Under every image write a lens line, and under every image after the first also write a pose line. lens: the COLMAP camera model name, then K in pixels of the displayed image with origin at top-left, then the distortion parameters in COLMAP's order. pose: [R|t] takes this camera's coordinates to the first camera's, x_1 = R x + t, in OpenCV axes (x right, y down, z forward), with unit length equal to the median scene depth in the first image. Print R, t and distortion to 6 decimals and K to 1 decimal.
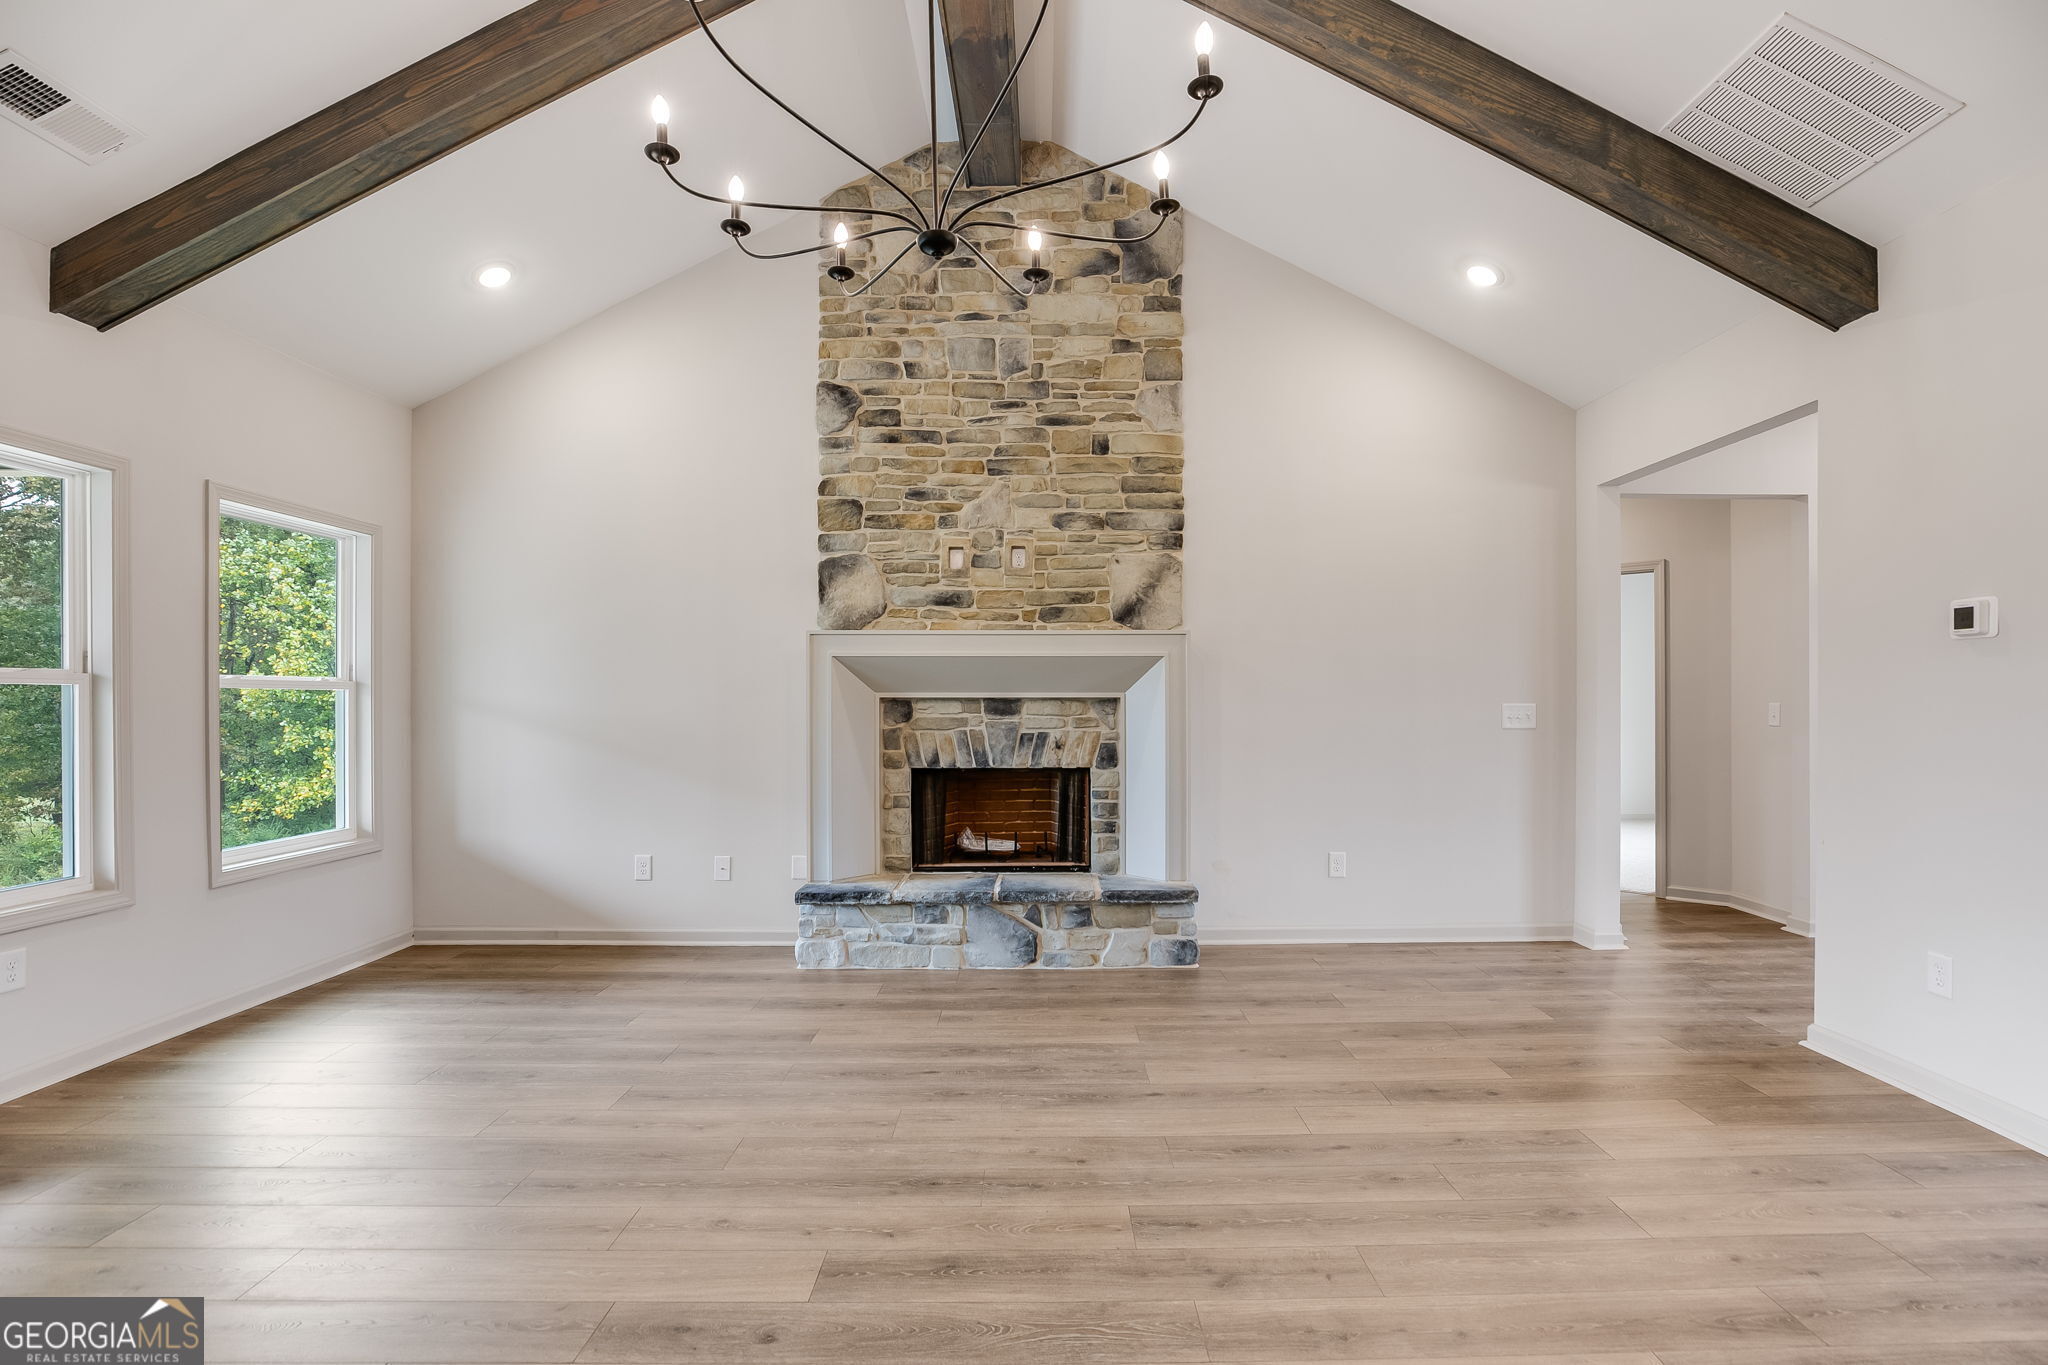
lens RADIAL K [[975.7, 0, 1051.5], [0, 975.7, 702.8], [0, 0, 1]] dist [-0.041095, 0.000021]
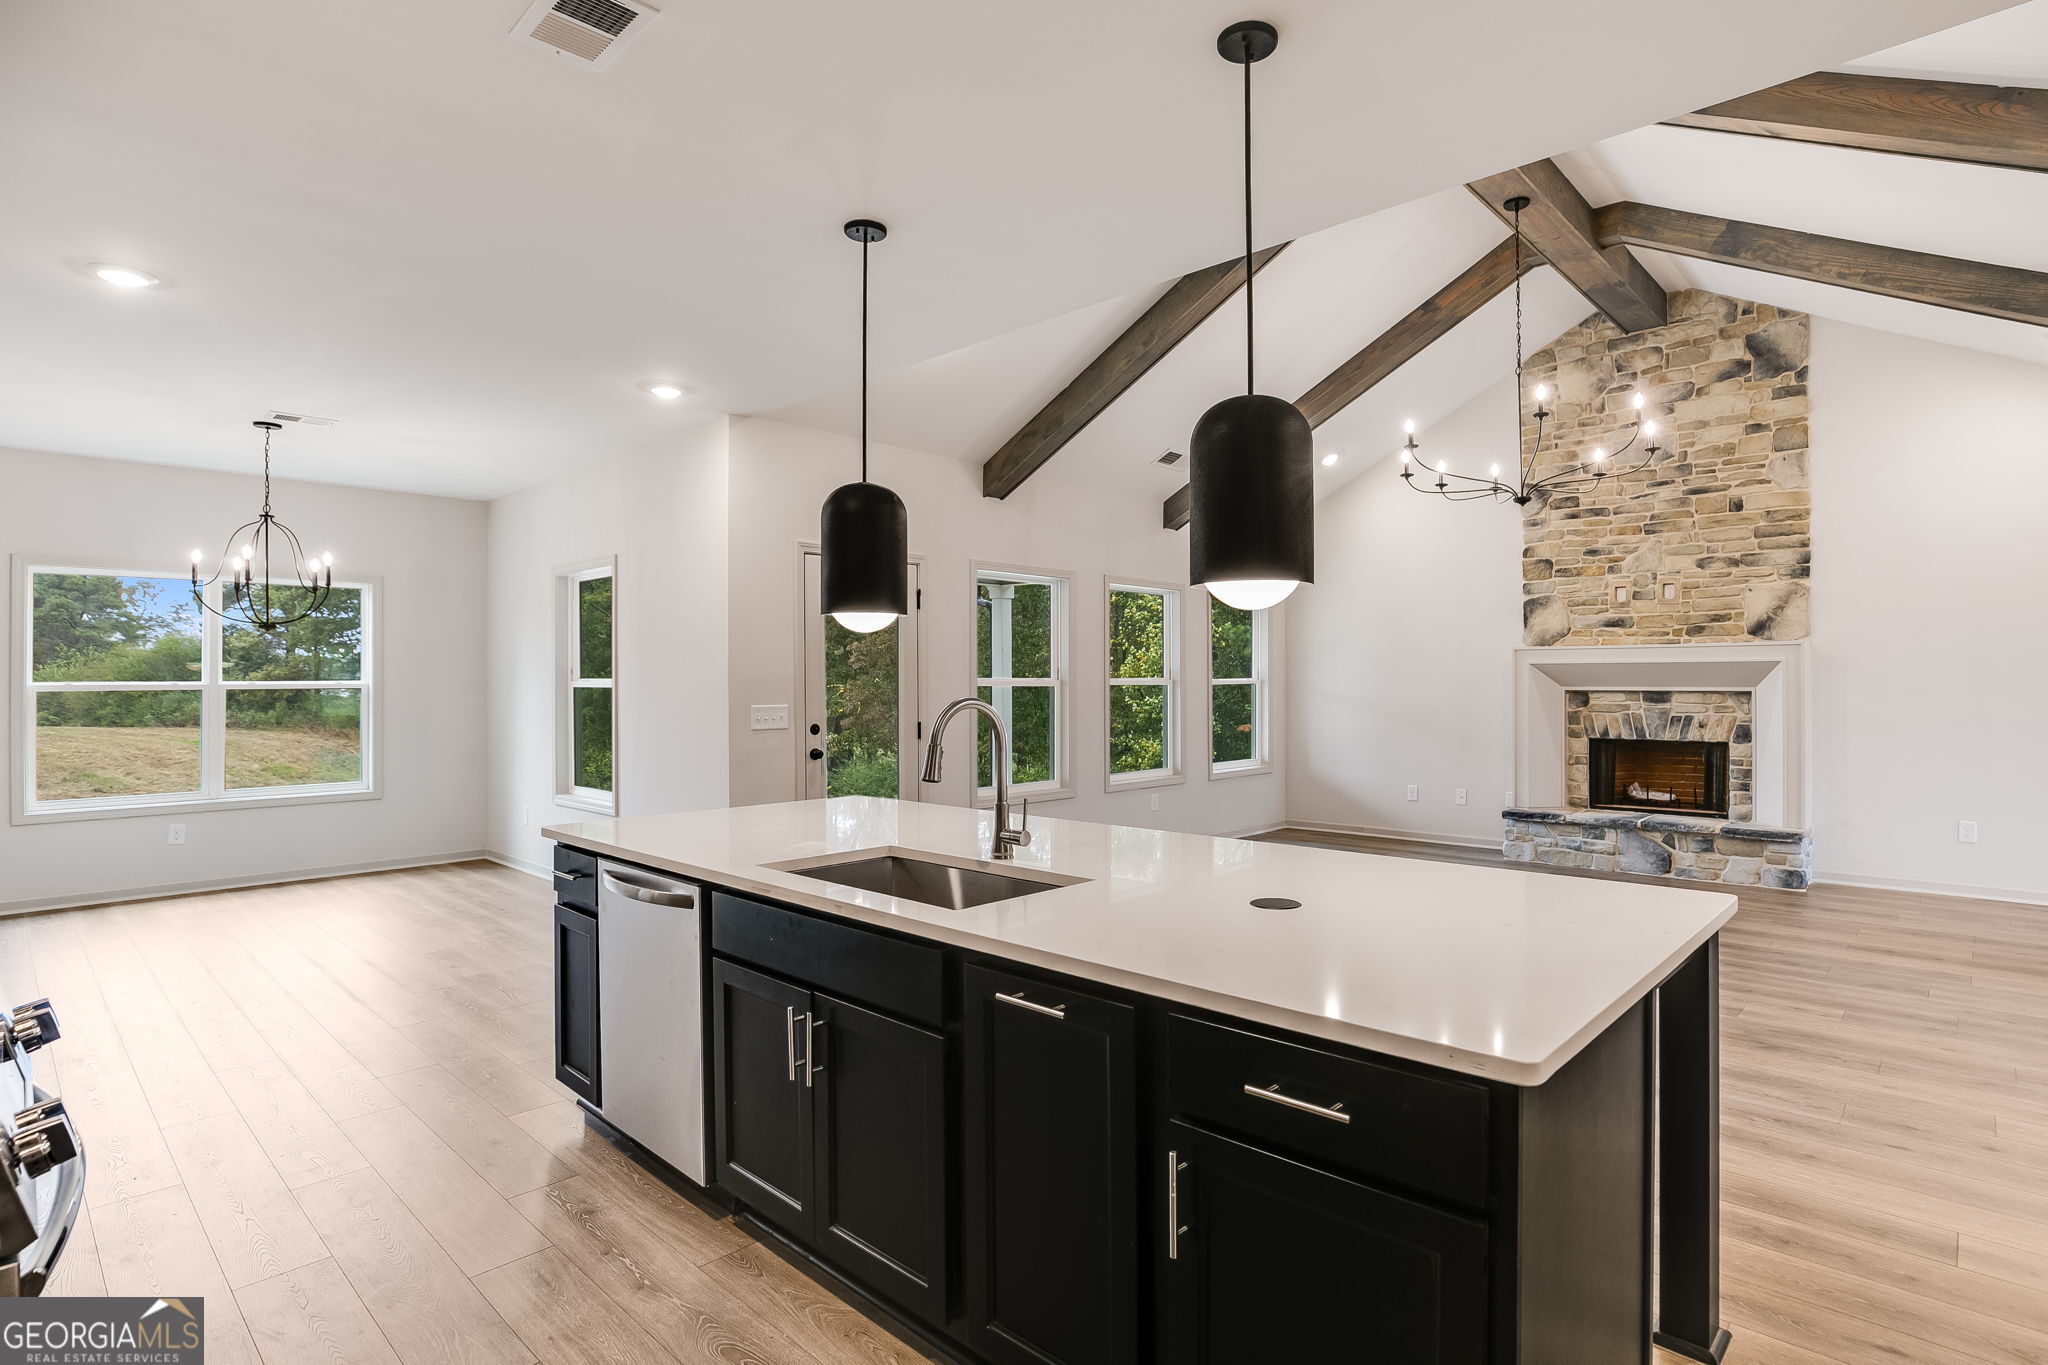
lens RADIAL K [[1031.8, 0, 1064.8], [0, 1031.8, 674.2], [0, 0, 1]] dist [-0.021185, 0.000767]
pose [[0.730052, -0.004796, -0.683375, 0.340298], [-0.000962, 0.999967, -0.008045, -0.016342], [0.683391, 0.006530, 0.730023, -0.678835]]
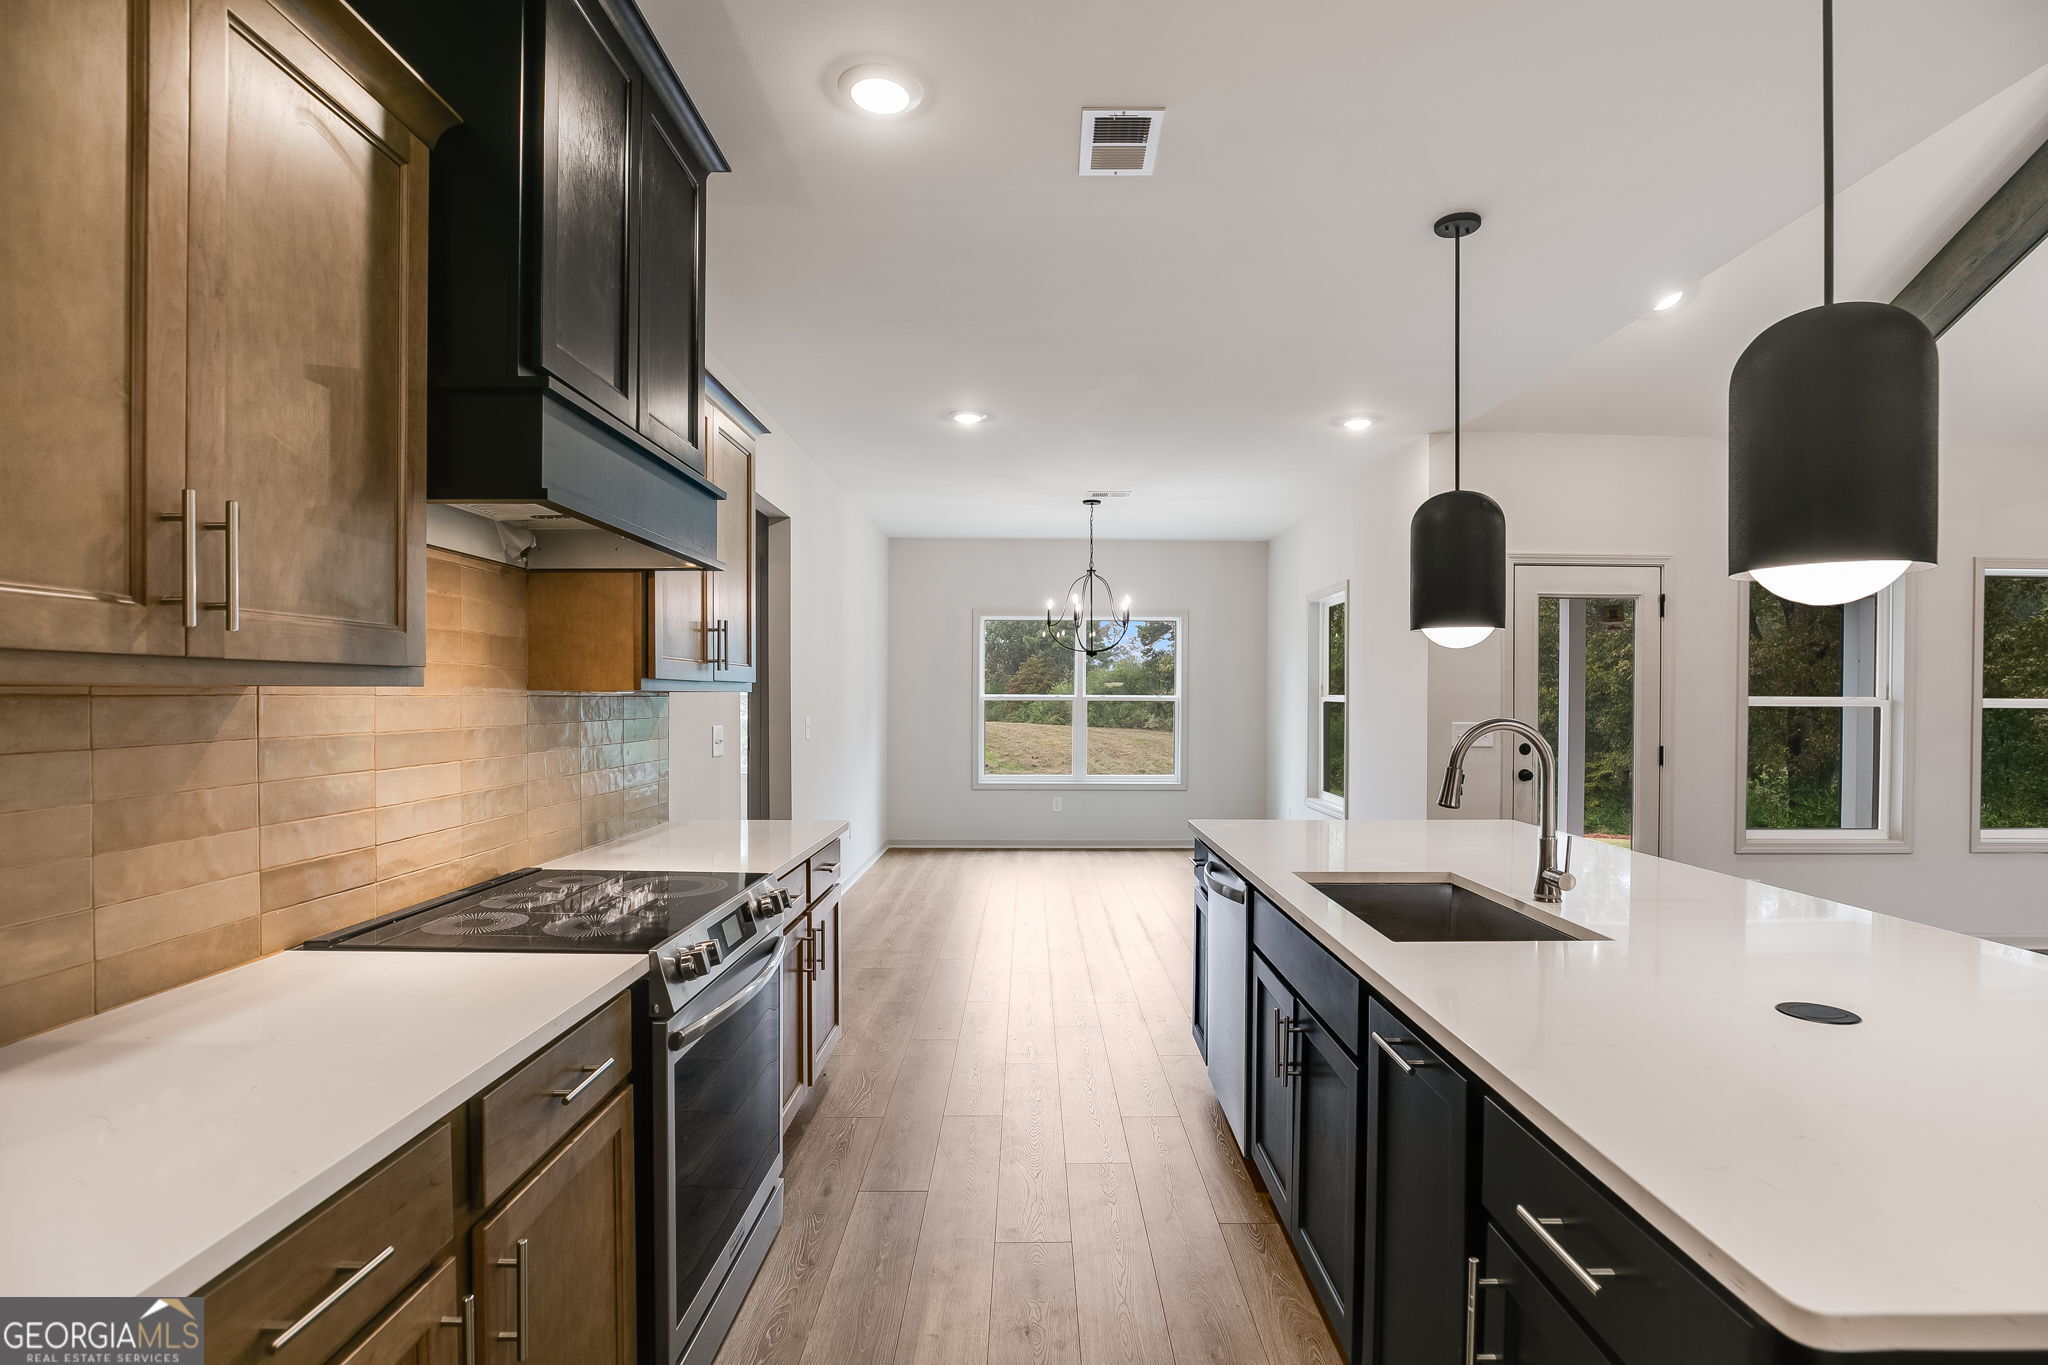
lens RADIAL K [[998.4, 0, 1052.9], [0, 998.4, 685.9], [0, 0, 1]] dist [-0.002900, -0.000573]
pose [[0.024494, -0.007557, -0.999671, 0.395259], [-0.010351, 0.999916, -0.007812, -0.017099], [0.999646, 0.010539, 0.024414, -0.553183]]
